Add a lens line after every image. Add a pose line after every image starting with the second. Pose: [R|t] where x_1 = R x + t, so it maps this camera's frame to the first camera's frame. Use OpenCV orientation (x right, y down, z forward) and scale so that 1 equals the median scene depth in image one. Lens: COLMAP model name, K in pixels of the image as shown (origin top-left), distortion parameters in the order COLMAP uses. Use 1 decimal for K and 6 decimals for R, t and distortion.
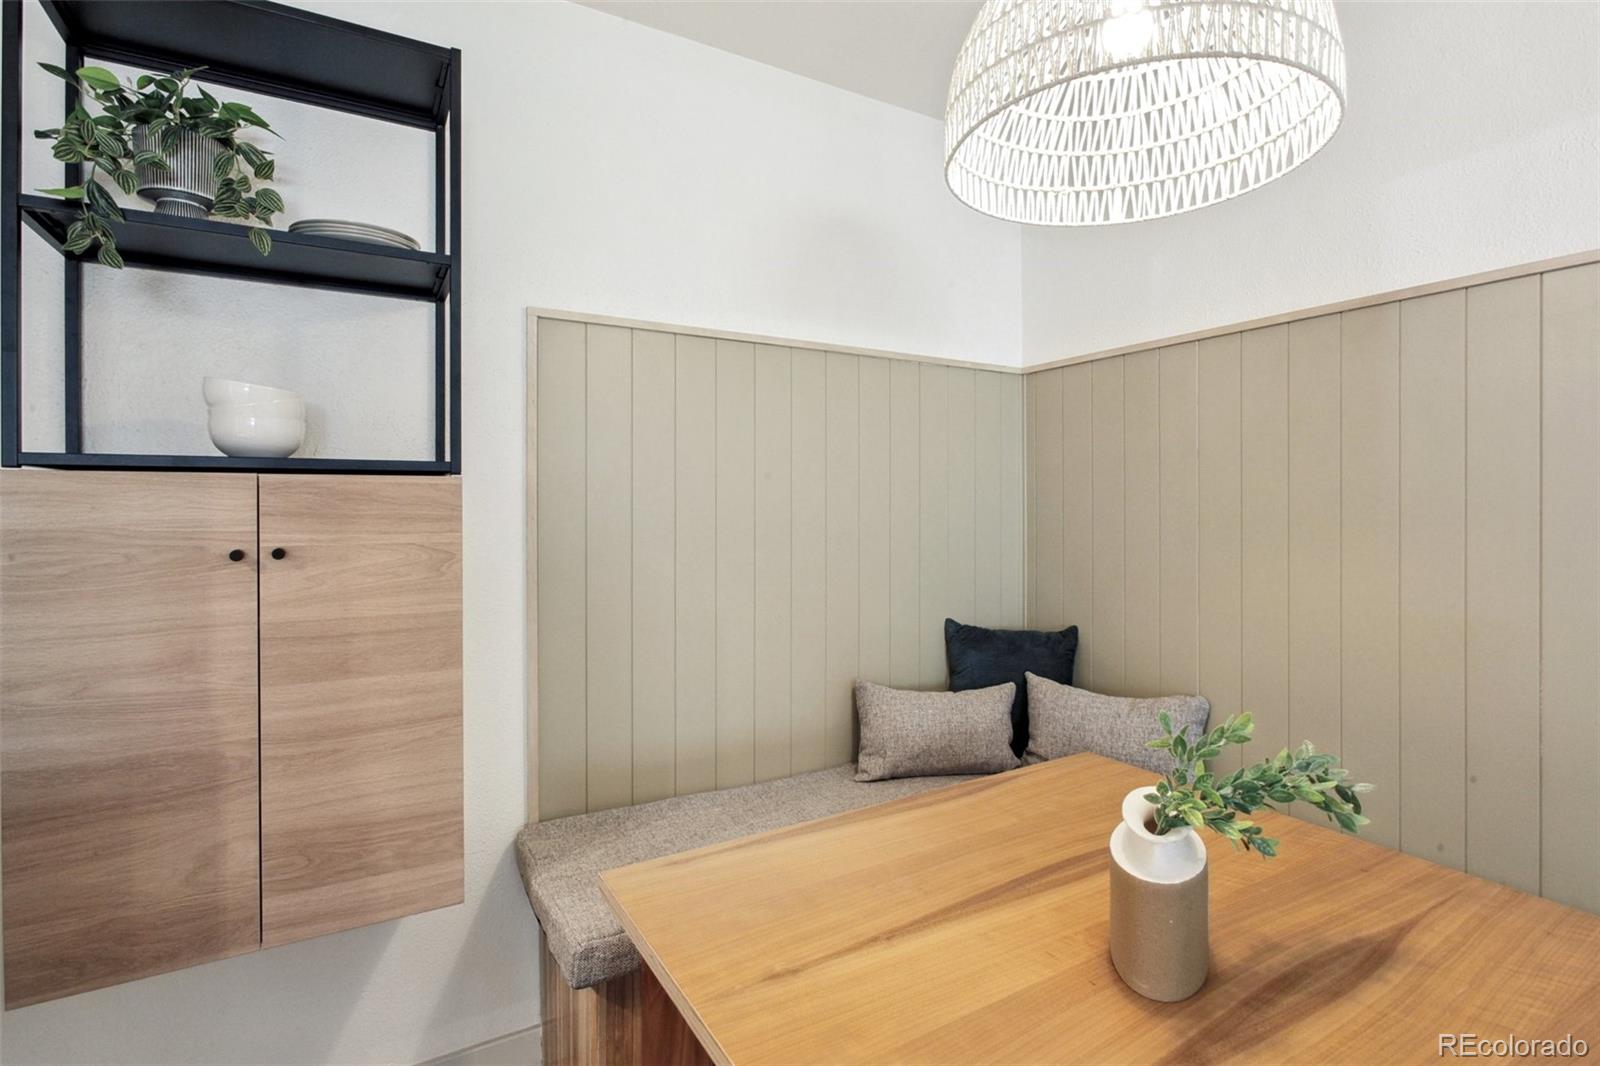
lens RADIAL K [[769.0, 0, 782.0], [0, 769.0, 504.7], [0, 0, 1]] dist [-0.013341, 0.004826]
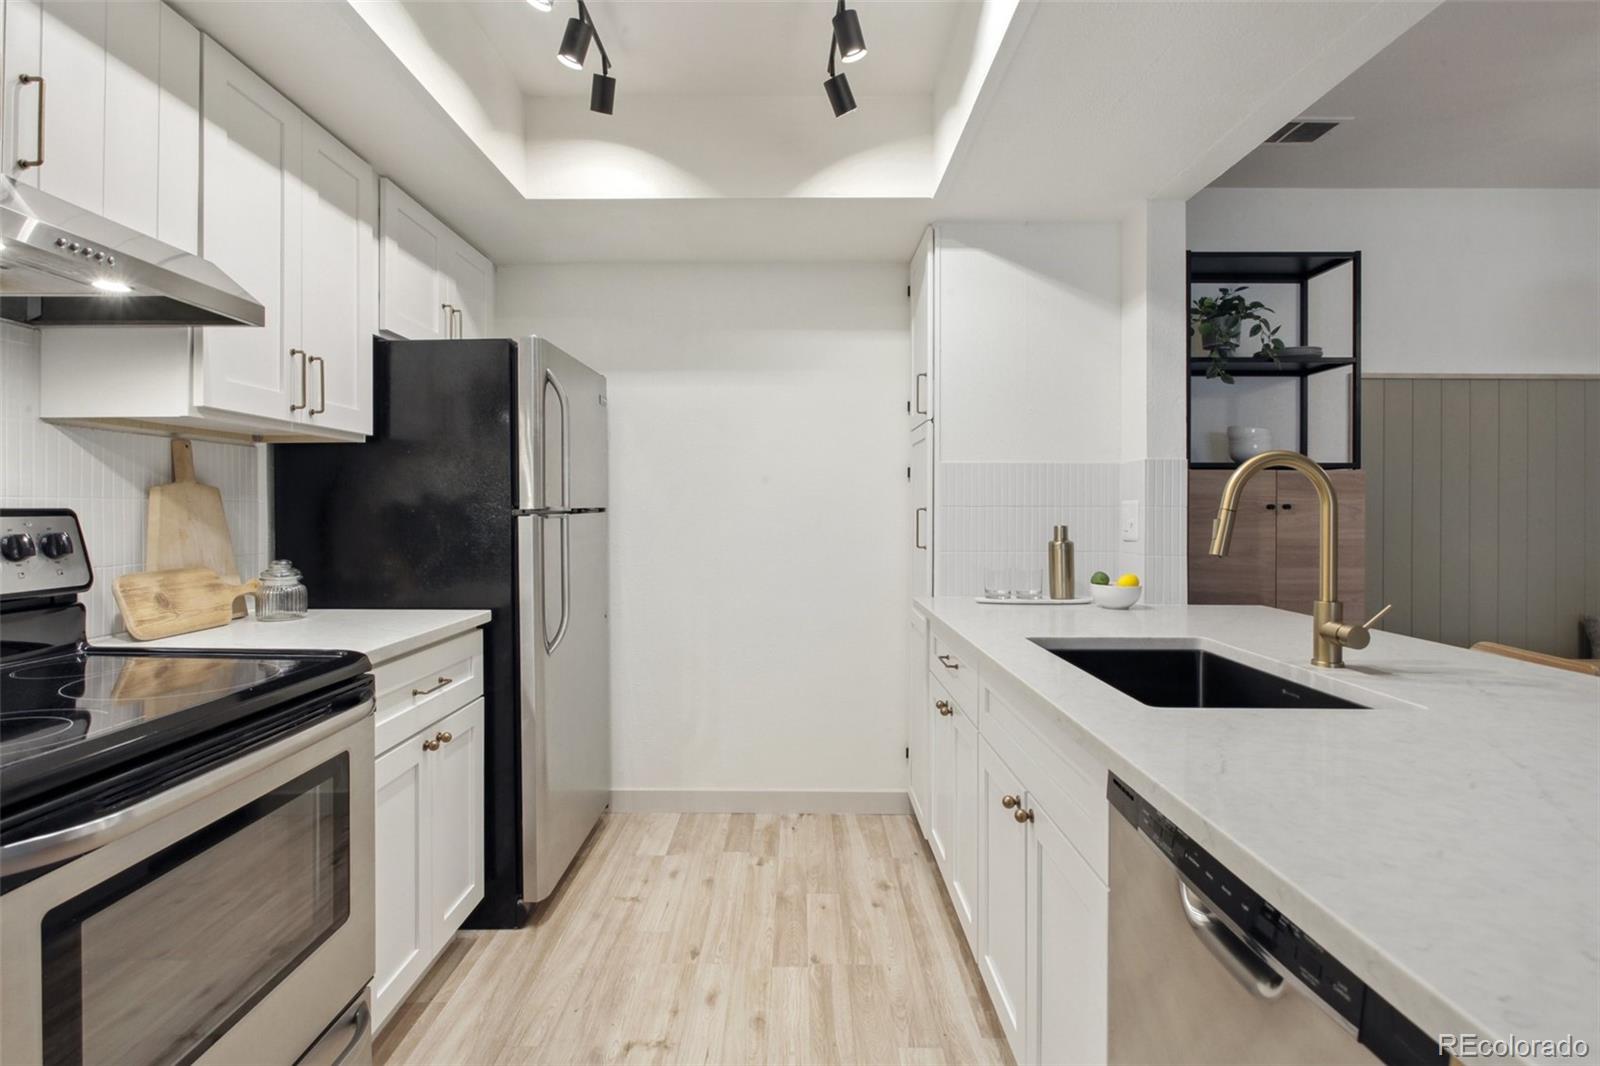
lens RADIAL K [[769.0, 0, 791.1], [0, 769.0, 503.2], [0, 0, 1]] dist [-0.013341, 0.004826]
pose [[0.865373, 0.002381, -0.501123, -0.739485], [-0.005391, 0.999975, -0.004559, 0.067461], [0.501100, 0.006647, 0.865364, -1.481002]]
